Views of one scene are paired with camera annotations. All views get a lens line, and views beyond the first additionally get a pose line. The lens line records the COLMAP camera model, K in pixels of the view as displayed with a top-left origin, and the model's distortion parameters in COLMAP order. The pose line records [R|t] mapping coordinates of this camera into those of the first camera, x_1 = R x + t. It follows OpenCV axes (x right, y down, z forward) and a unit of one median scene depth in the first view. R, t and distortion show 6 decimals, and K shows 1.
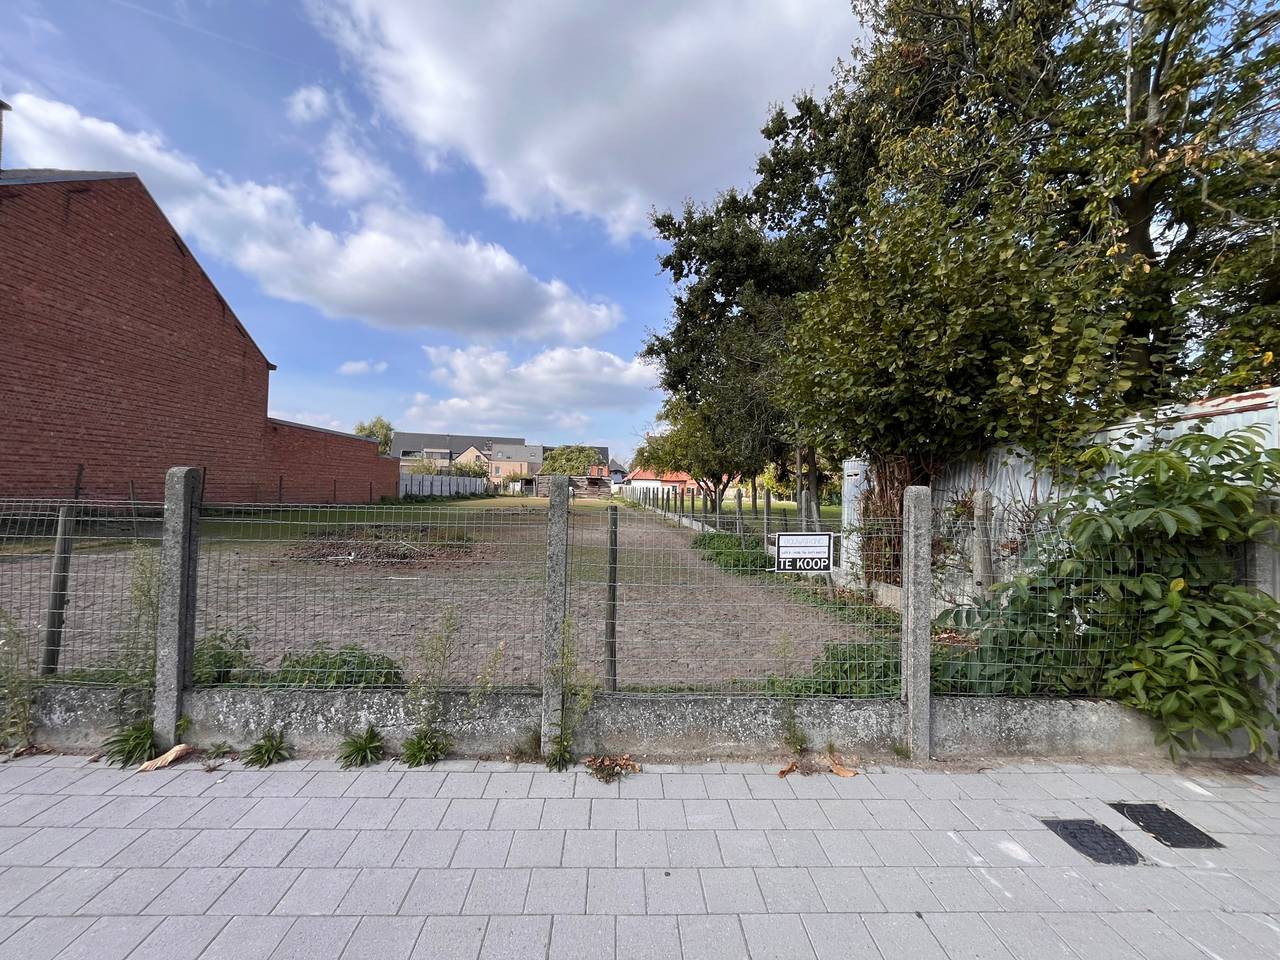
lens RADIAL K [[516.8, 0, 636.8], [0, 516.8, 477.4], [0, 0, 1]] dist [-0.003625, 0.000247]
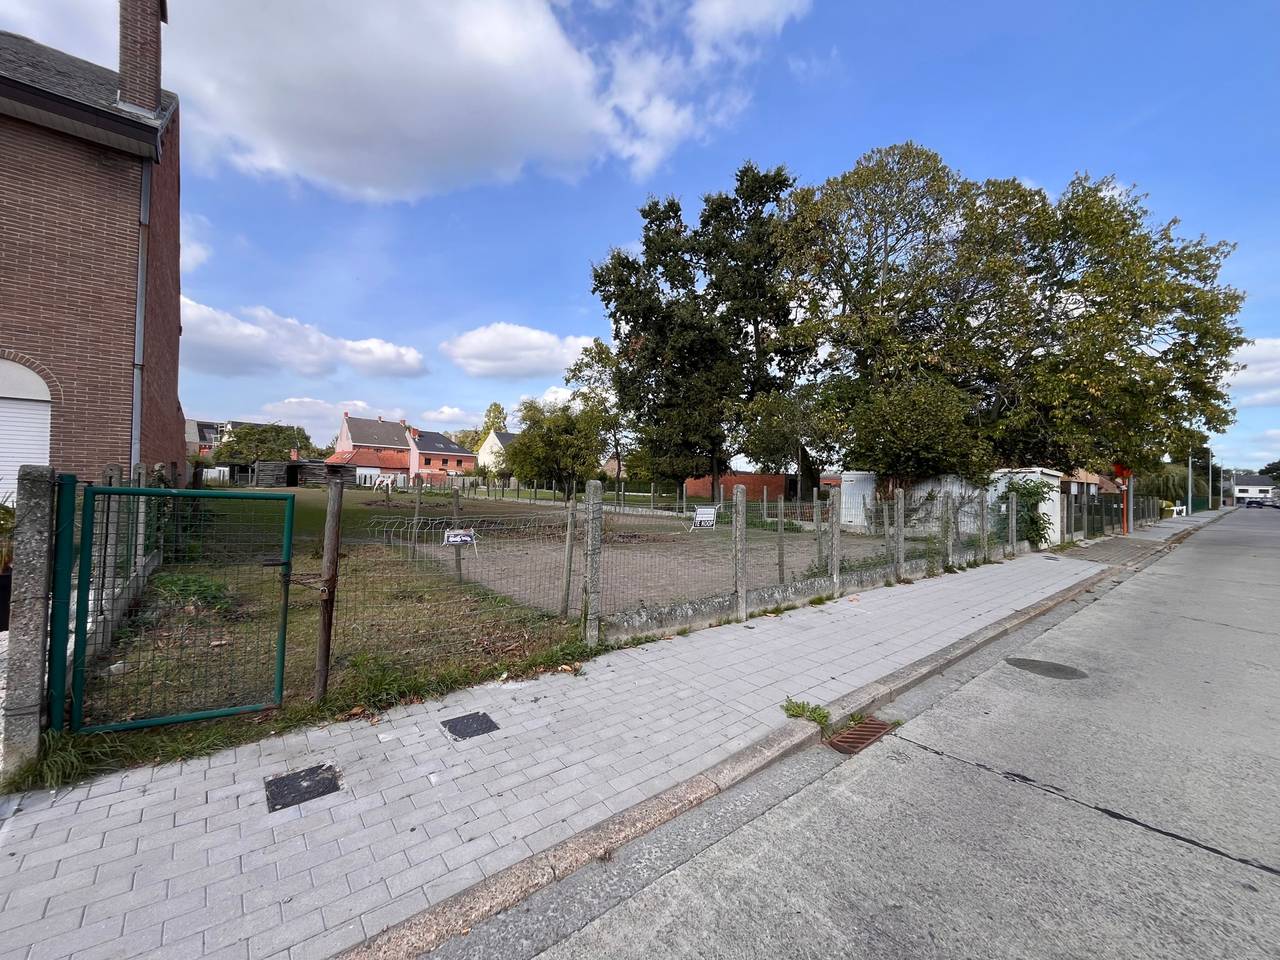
lens RADIAL K [[516.8, 0, 636.8], [0, 516.8, 477.4], [0, 0, 1]] dist [-0.003625, 0.000247]
pose [[0.789657, 0.000974, 0.613548, -1.549244], [-0.017717, 0.999618, 0.021215, -0.046973], [-0.613293, -0.027623, 0.789373, -0.146603]]
